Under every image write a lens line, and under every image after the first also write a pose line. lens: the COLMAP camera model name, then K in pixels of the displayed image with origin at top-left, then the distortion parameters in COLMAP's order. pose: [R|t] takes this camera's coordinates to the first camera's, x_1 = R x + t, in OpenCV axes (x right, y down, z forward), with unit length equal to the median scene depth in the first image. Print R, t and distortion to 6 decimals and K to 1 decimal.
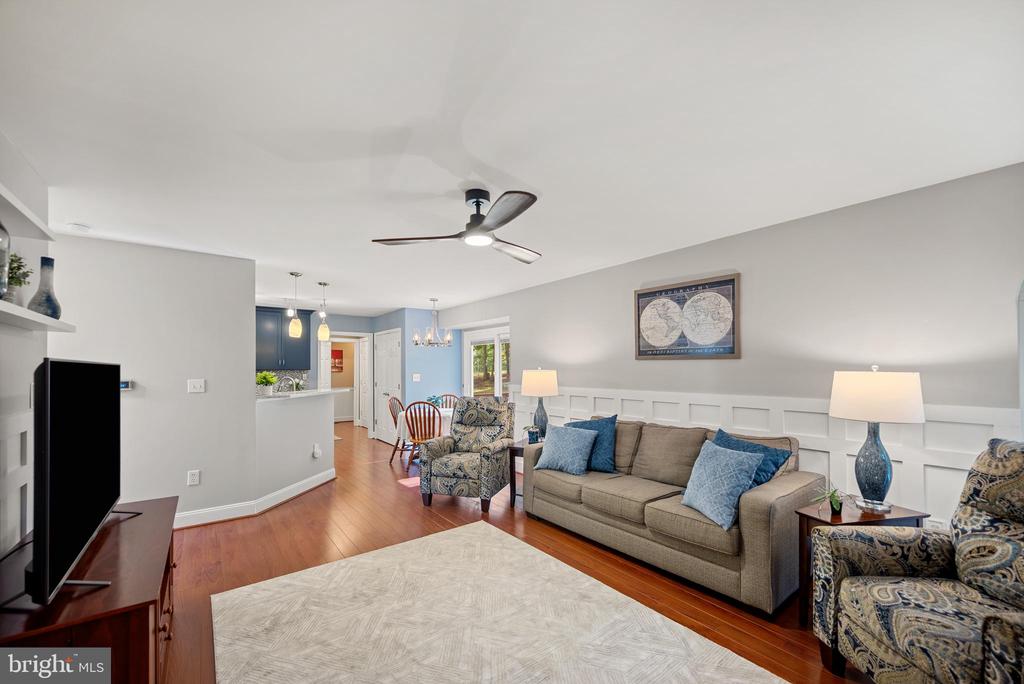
lens RADIAL K [[410.5, 0, 510.8], [0, 410.5, 346.9], [0, 0, 1]] dist [-0.001323, -0.000282]
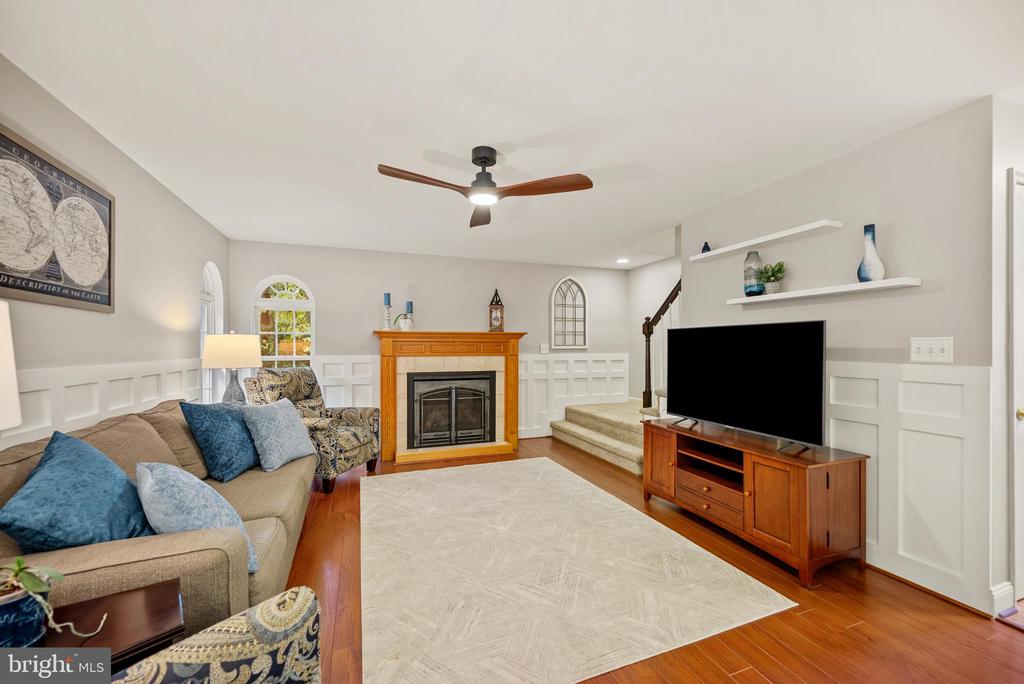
lens RADIAL K [[410.5, 0, 510.8], [0, 410.5, 346.9], [0, 0, 1]] dist [-0.001323, -0.000282]
pose [[-0.958696, -0.012400, 0.284162, -0.329524], [-0.029902, 0.997907, -0.057335, 0.107518], [-0.282857, -0.063463, -0.957060, 1.461057]]
